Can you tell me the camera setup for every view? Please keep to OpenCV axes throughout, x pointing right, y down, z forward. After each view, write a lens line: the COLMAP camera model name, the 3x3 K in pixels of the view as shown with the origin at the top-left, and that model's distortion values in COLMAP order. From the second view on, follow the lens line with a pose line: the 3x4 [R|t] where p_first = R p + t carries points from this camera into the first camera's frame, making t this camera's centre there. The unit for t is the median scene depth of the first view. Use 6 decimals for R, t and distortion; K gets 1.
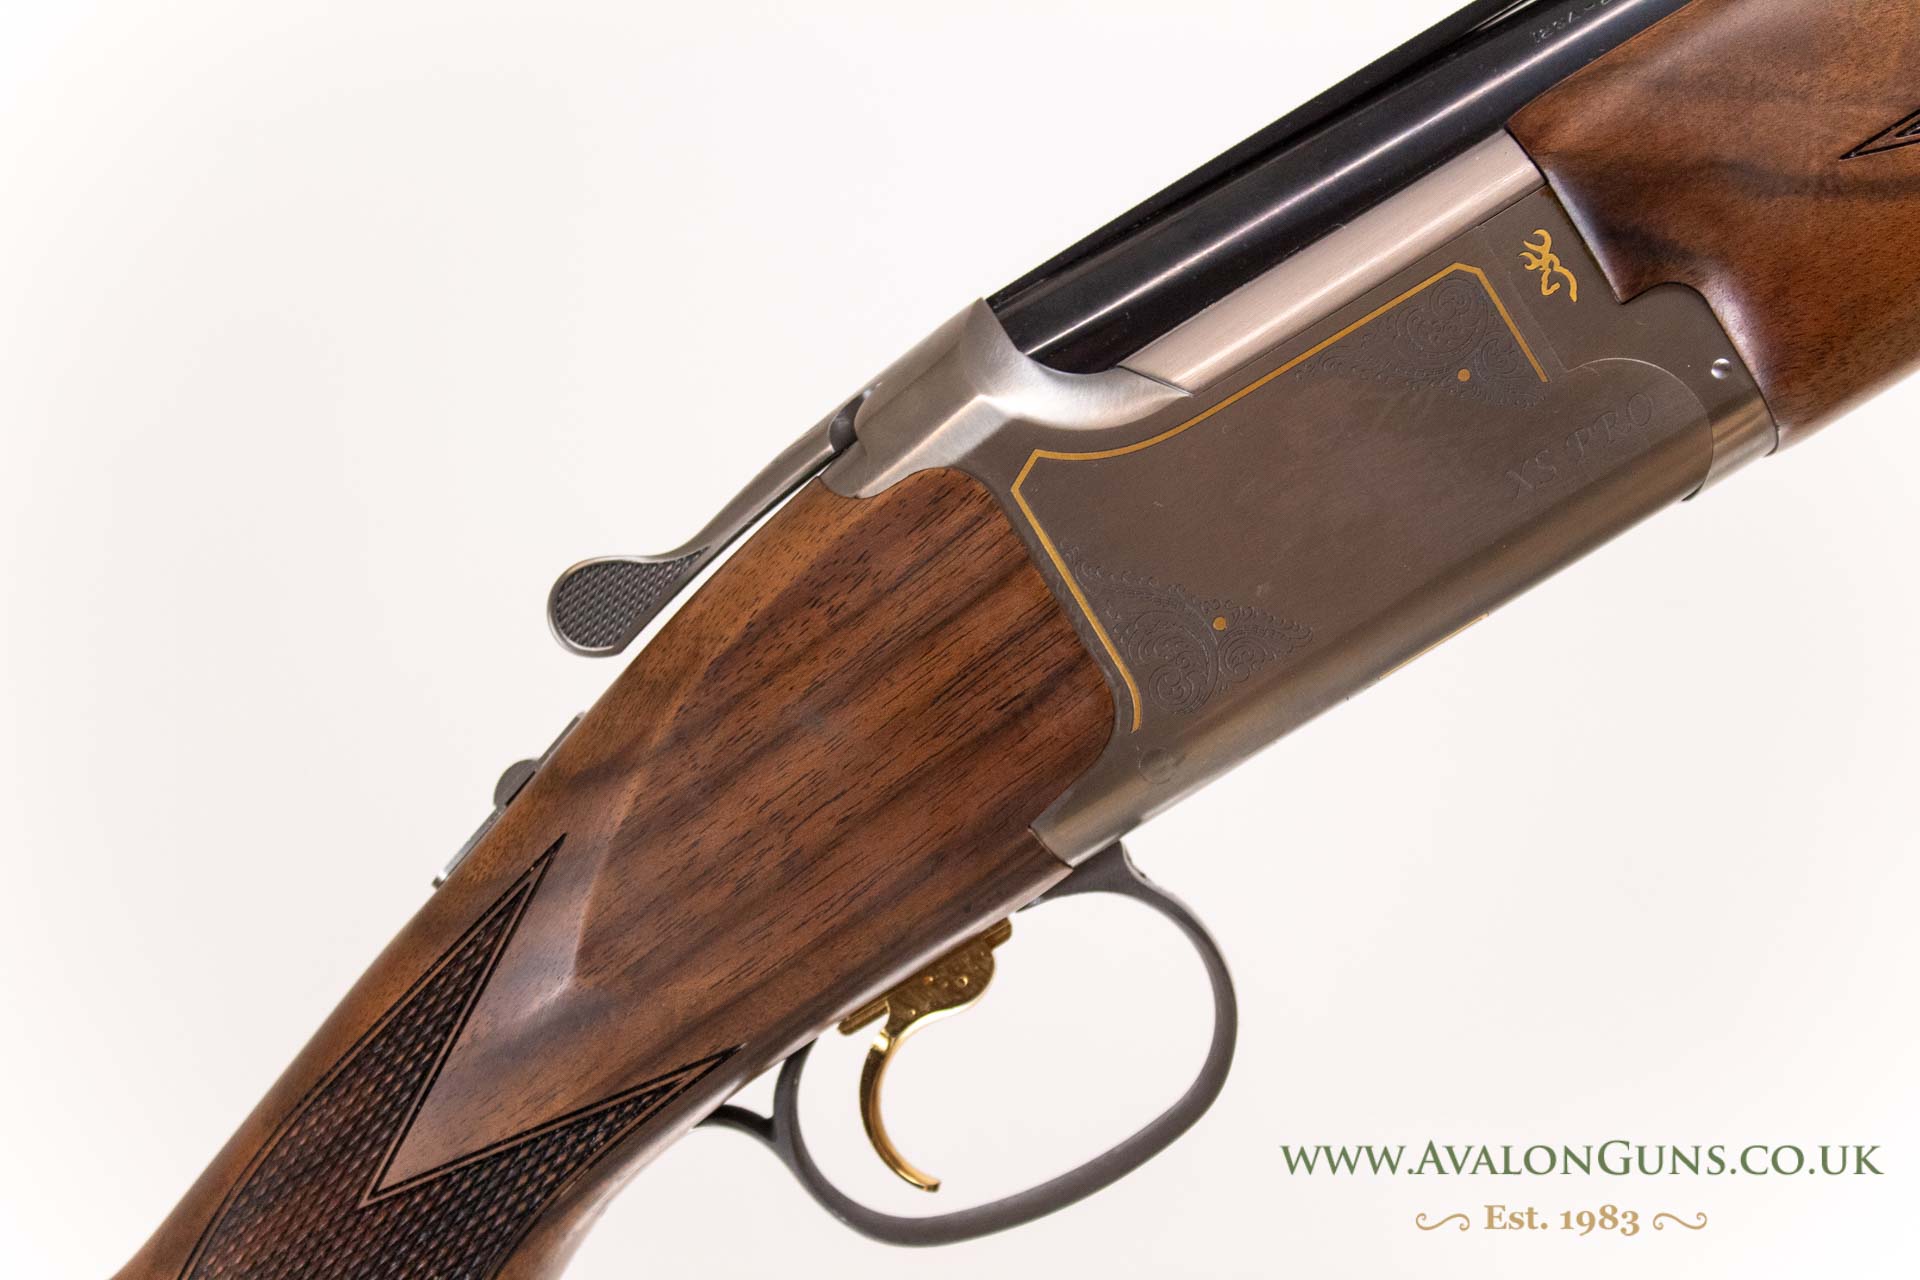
lens RADIAL K [[3864.2, 0, 960.9], [0, 3864.2, 635.8], [0, 0, 1]] dist [-0.023593, 0.000000]
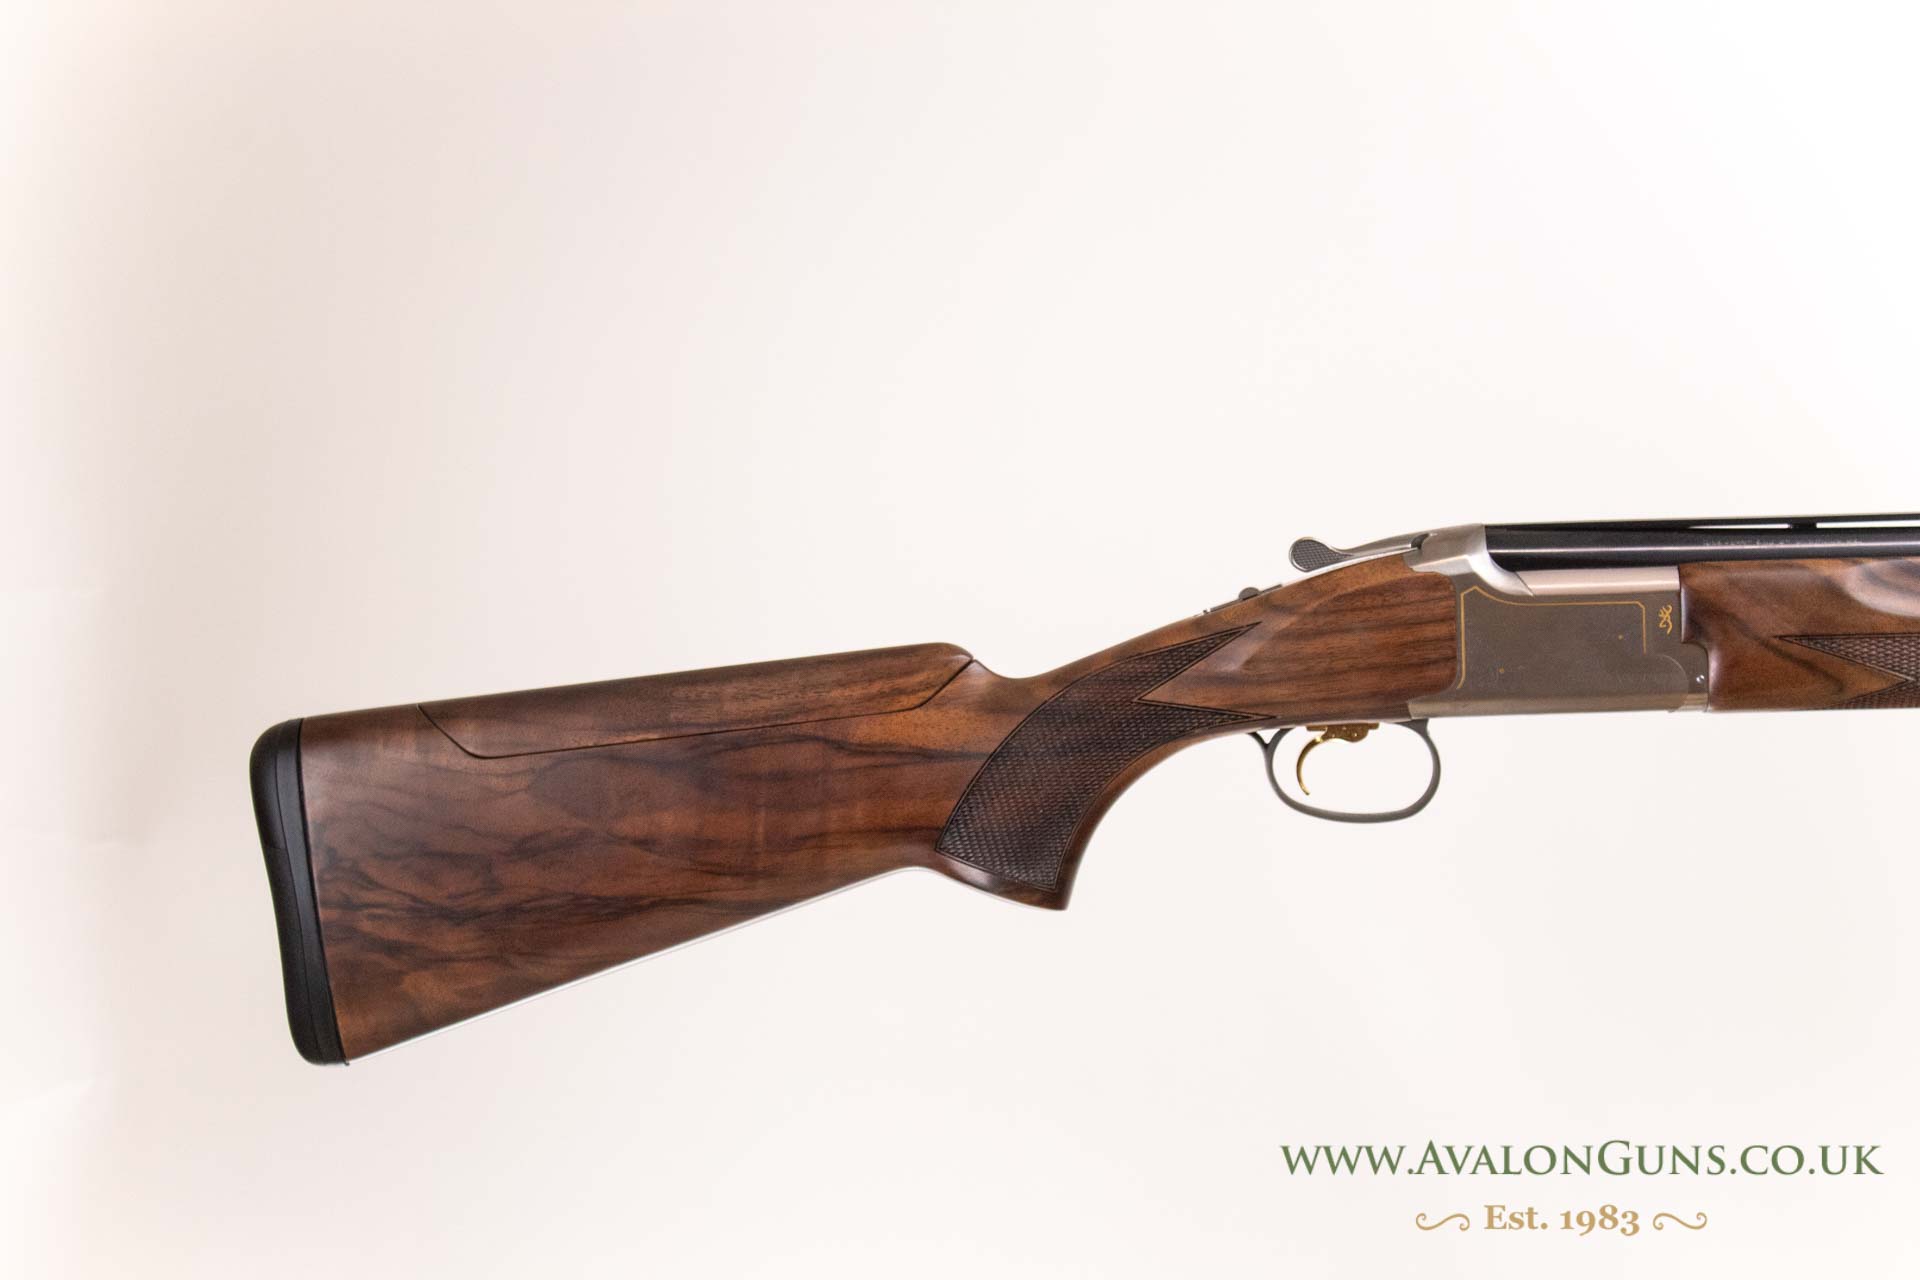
lens RADIAL K [[3737.2, 0, 956.9], [0, 3737.2, 642.3], [0, 0, 1]] dist [-0.018570, 0.000000]
pose [[0.872917, 0.487869, -0.000325, -0.290932], [-0.486093, 0.869796, 0.084667, -0.059017], [0.041589, -0.073749, 0.996409, -1.745163]]
